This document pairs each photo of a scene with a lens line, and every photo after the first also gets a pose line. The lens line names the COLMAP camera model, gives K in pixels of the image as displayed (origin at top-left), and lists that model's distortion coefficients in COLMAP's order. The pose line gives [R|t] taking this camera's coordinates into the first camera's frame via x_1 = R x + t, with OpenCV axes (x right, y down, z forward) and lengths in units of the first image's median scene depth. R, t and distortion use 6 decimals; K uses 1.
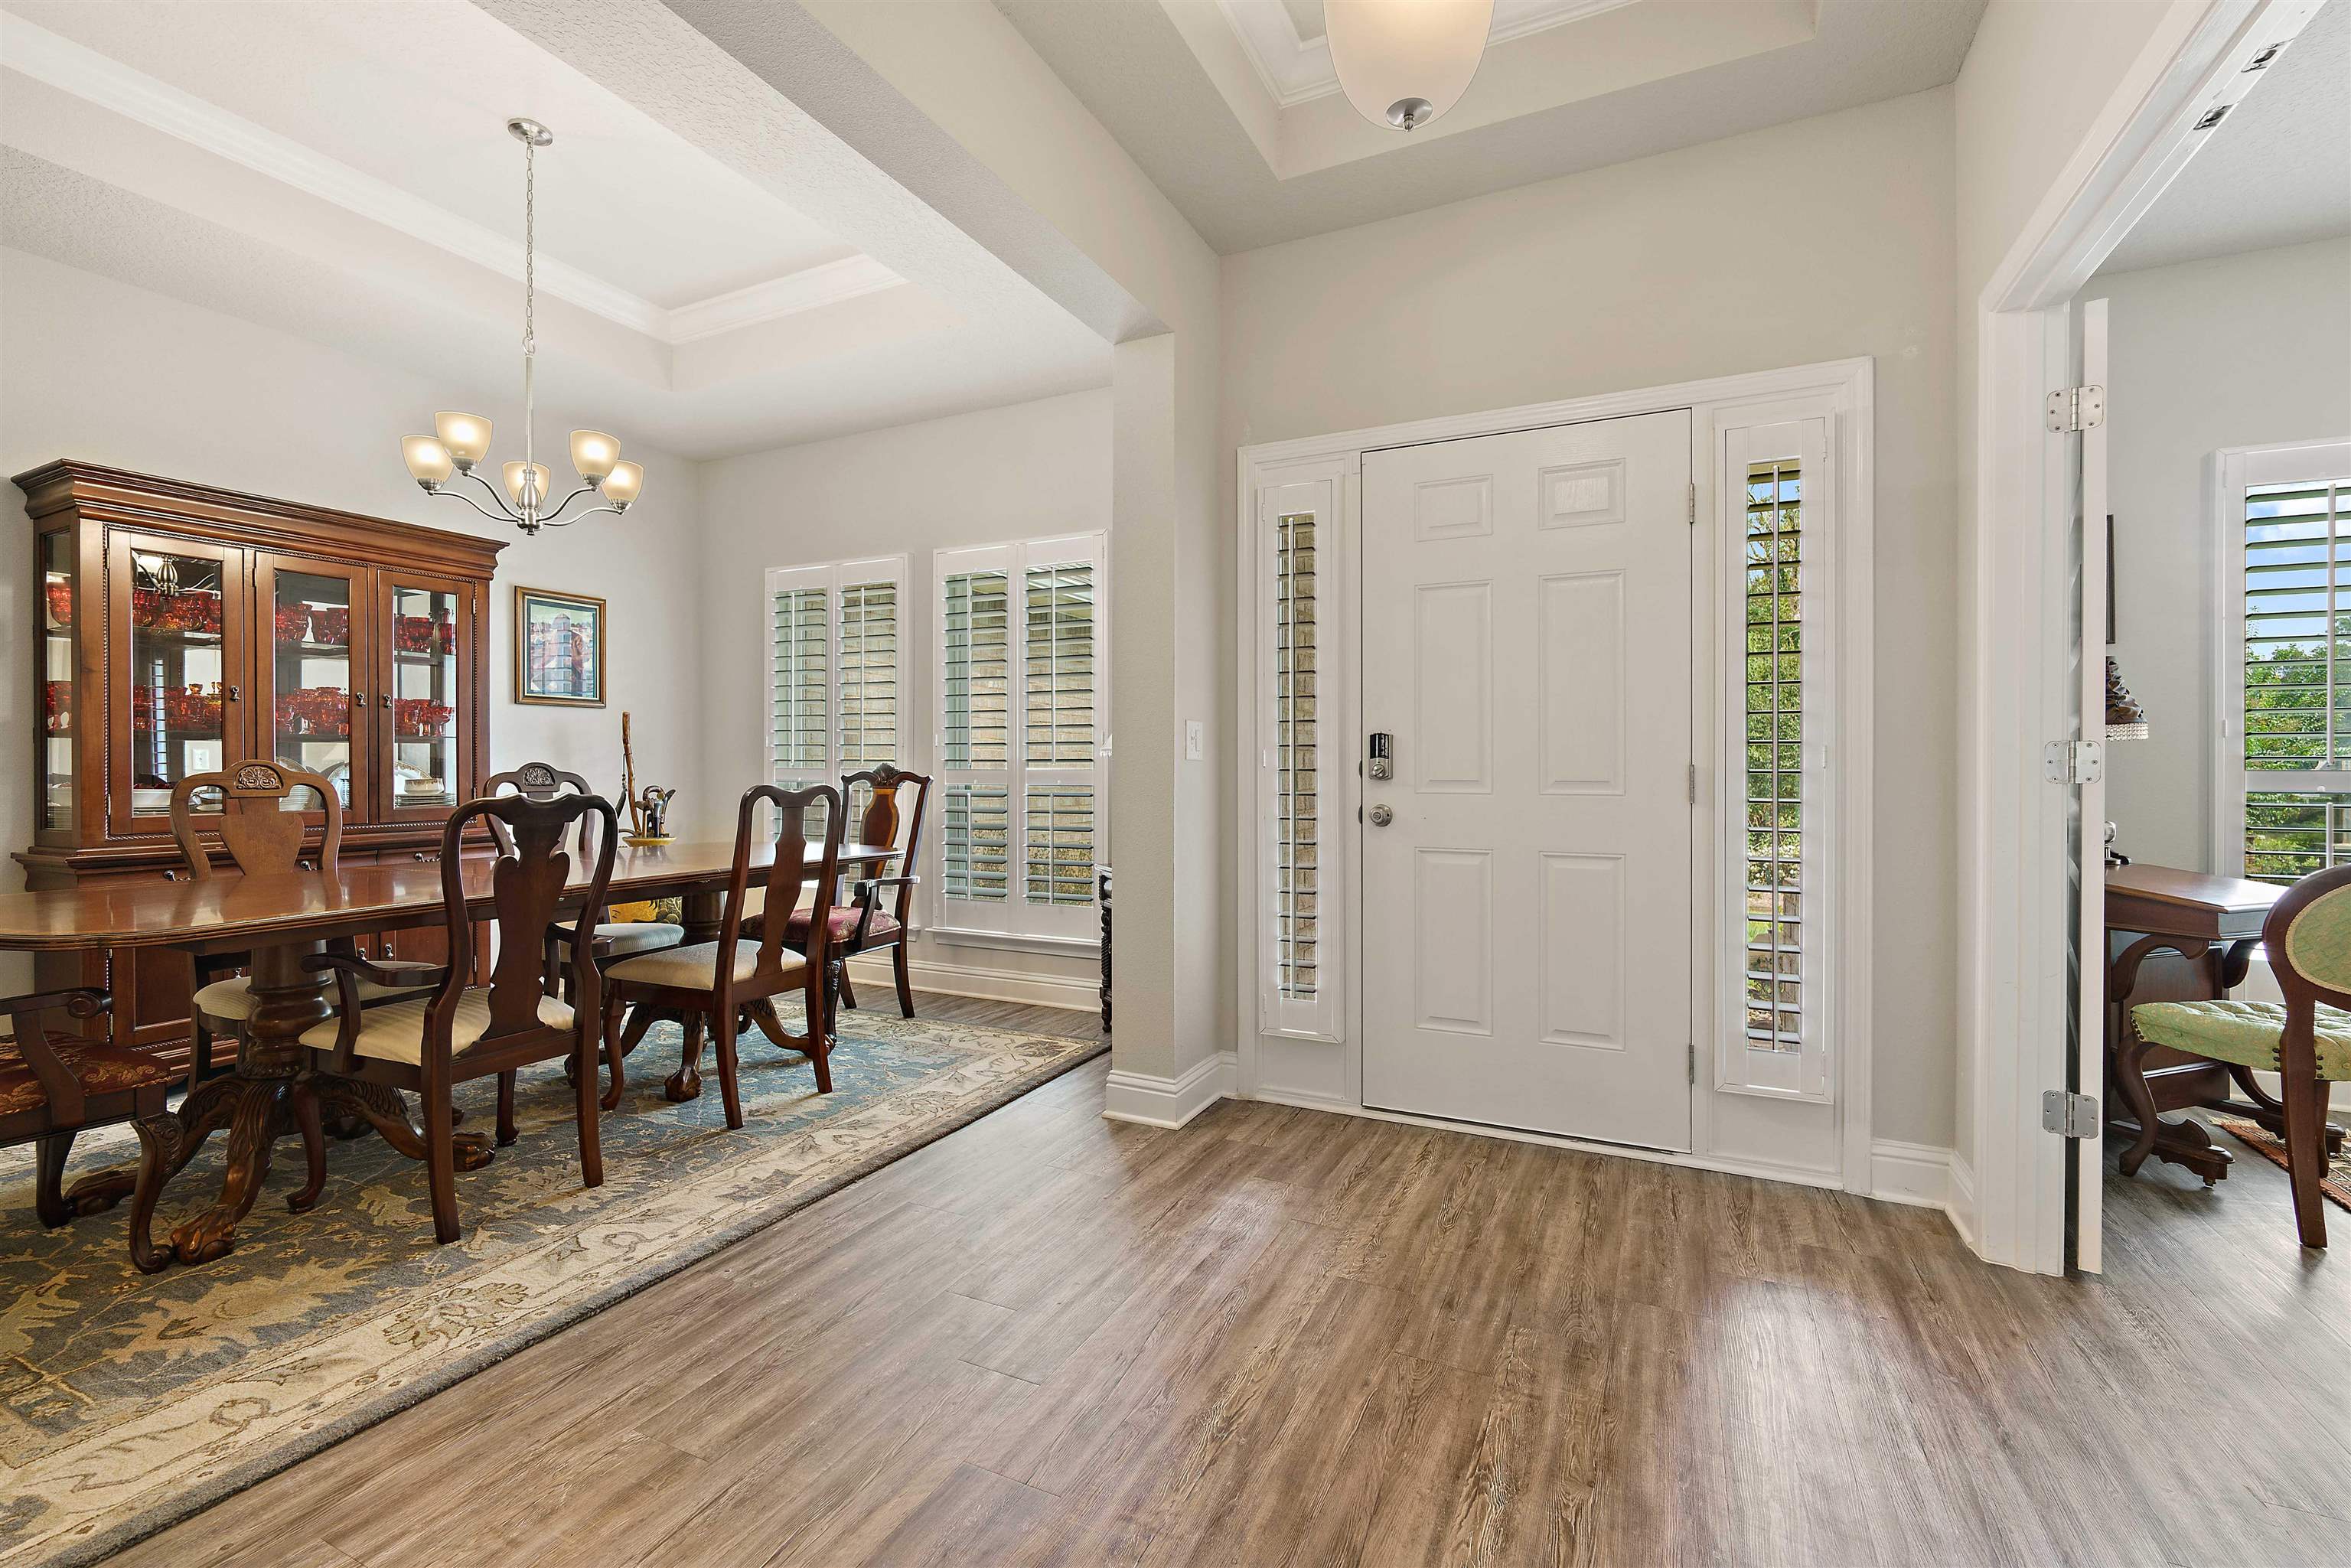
lens RADIAL K [[1016.8, 0, 1168.3], [0, 1016.8, 772.2], [0, 0, 1]] dist [-0.005464, 0.000843]
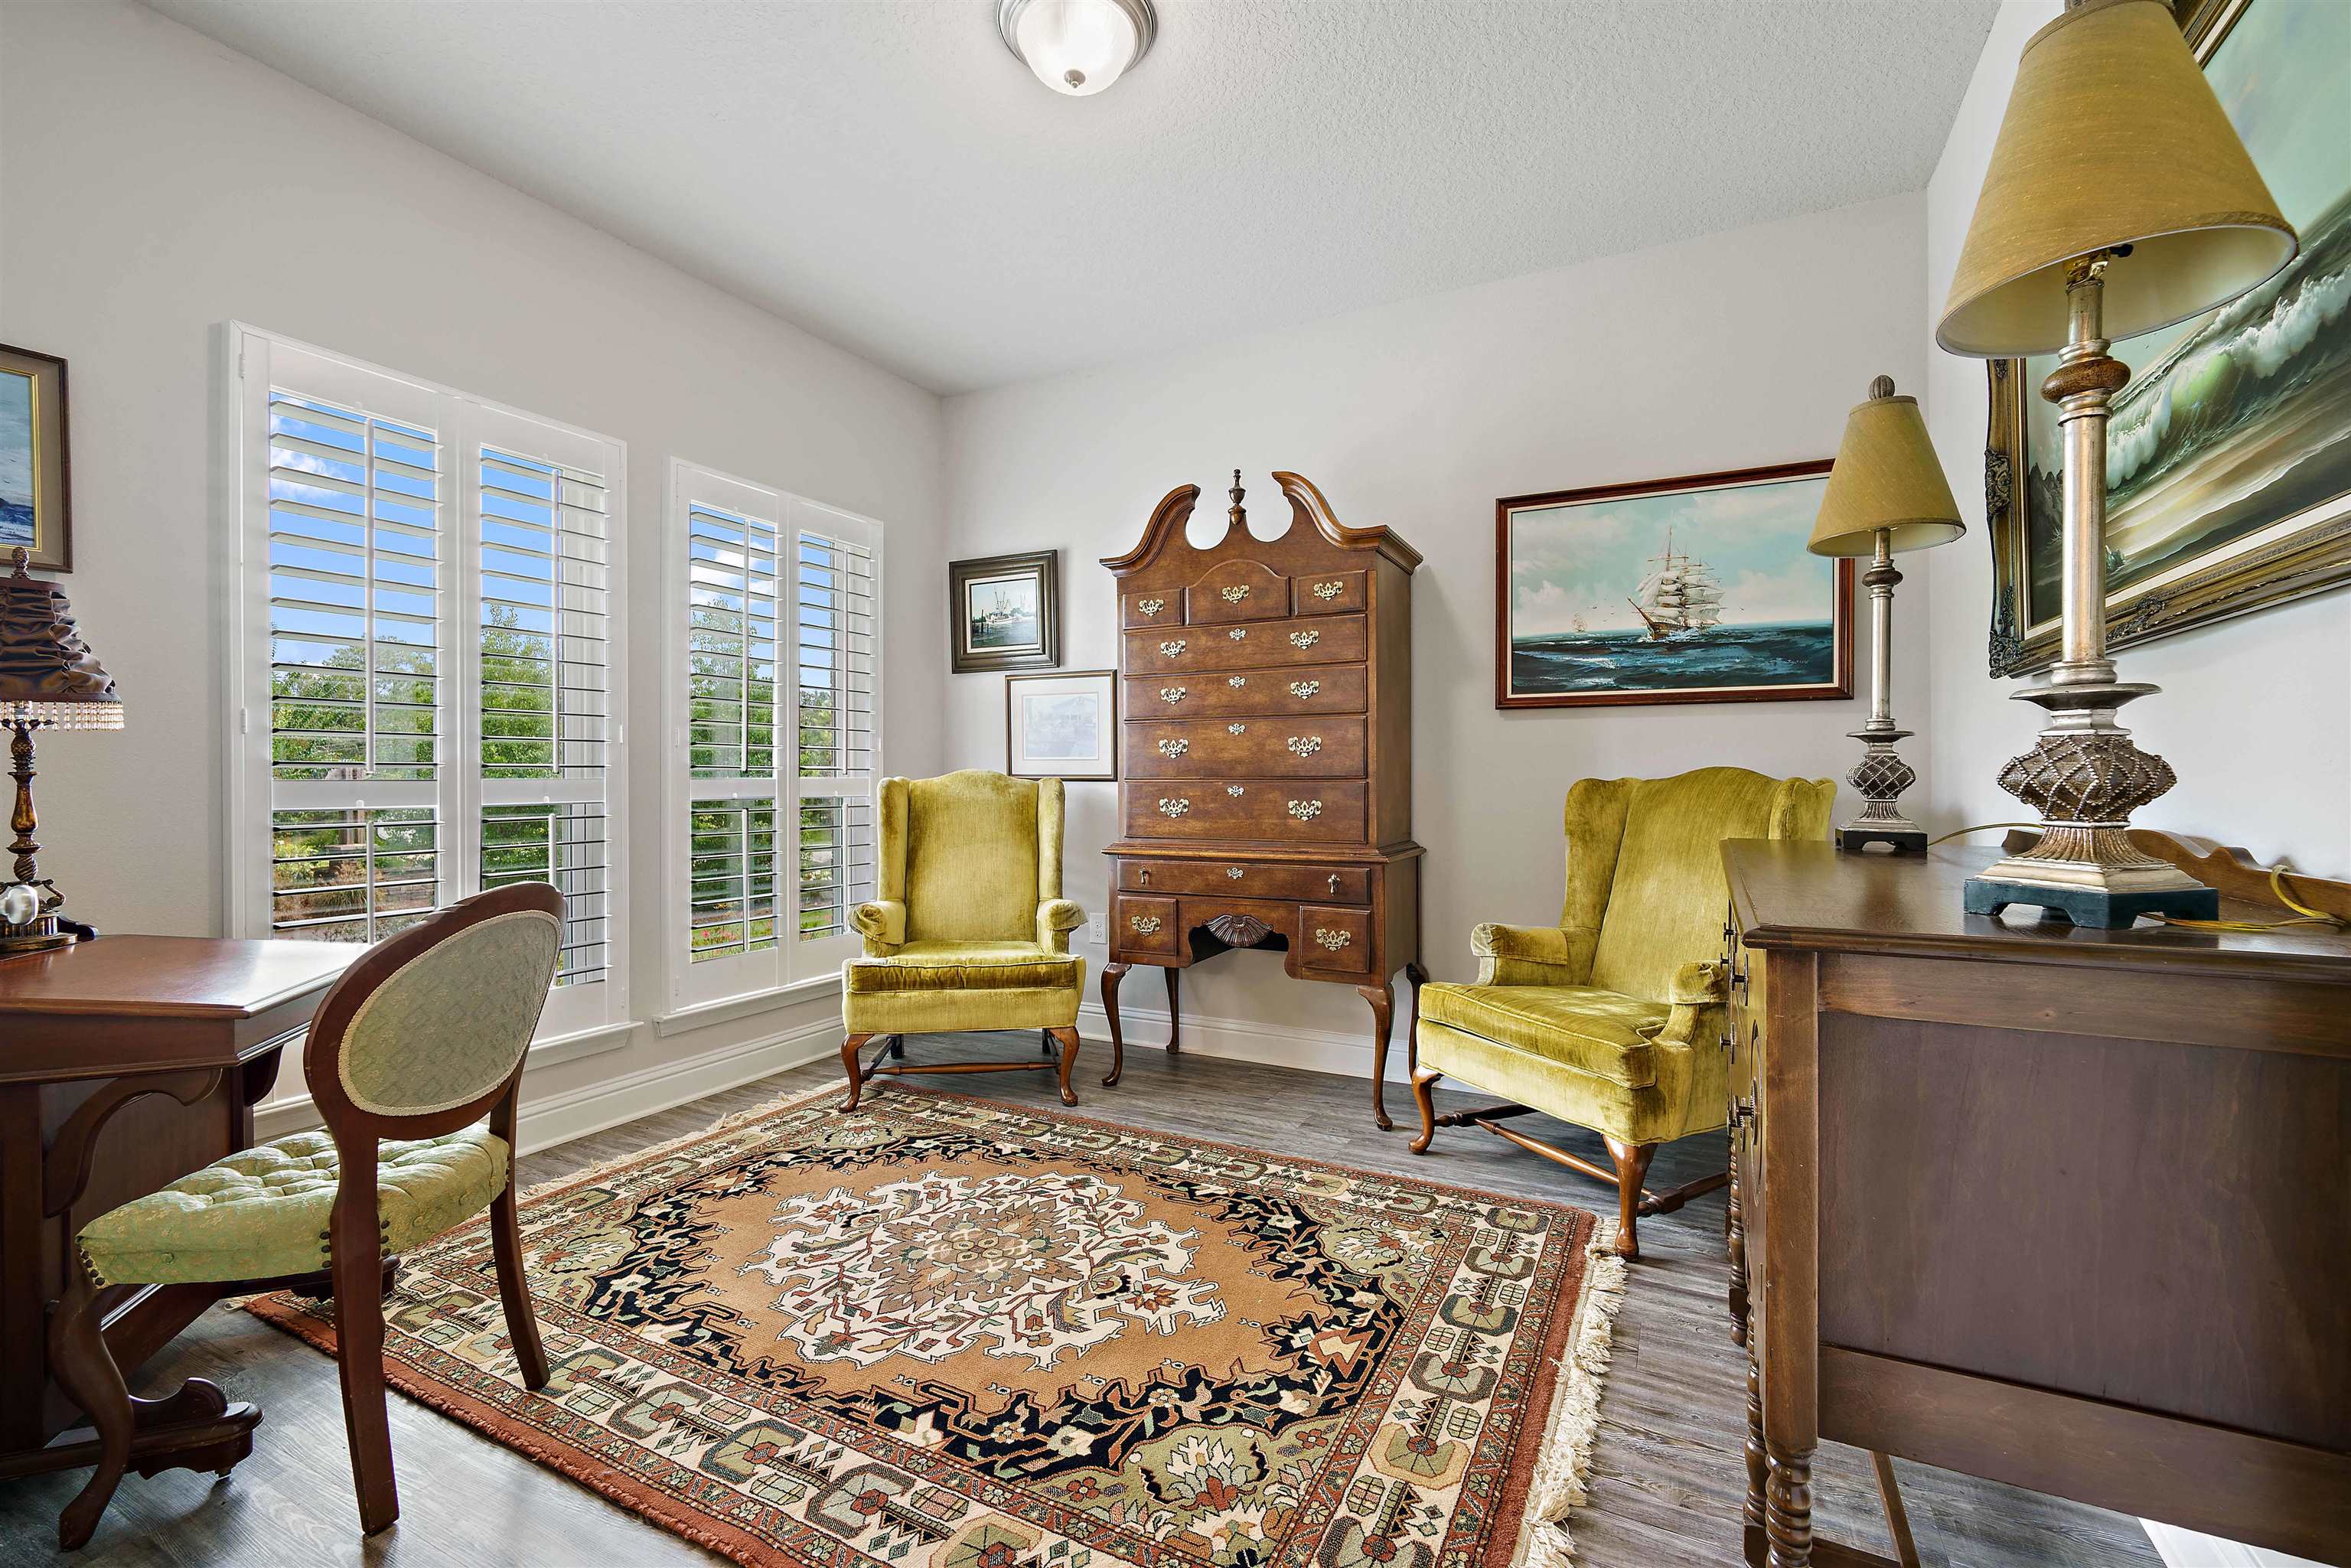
lens RADIAL K [[1016.8, 0, 1184.2], [0, 1016.8, 784.5], [0, 0, 1]] dist [-0.005464, 0.000843]
pose [[0.015966, -0.001822, 0.999871, 0.444003], [0.004177, 0.999990, 0.001755, 0.001430], [-0.999864, 0.004148, 0.015973, 0.424026]]
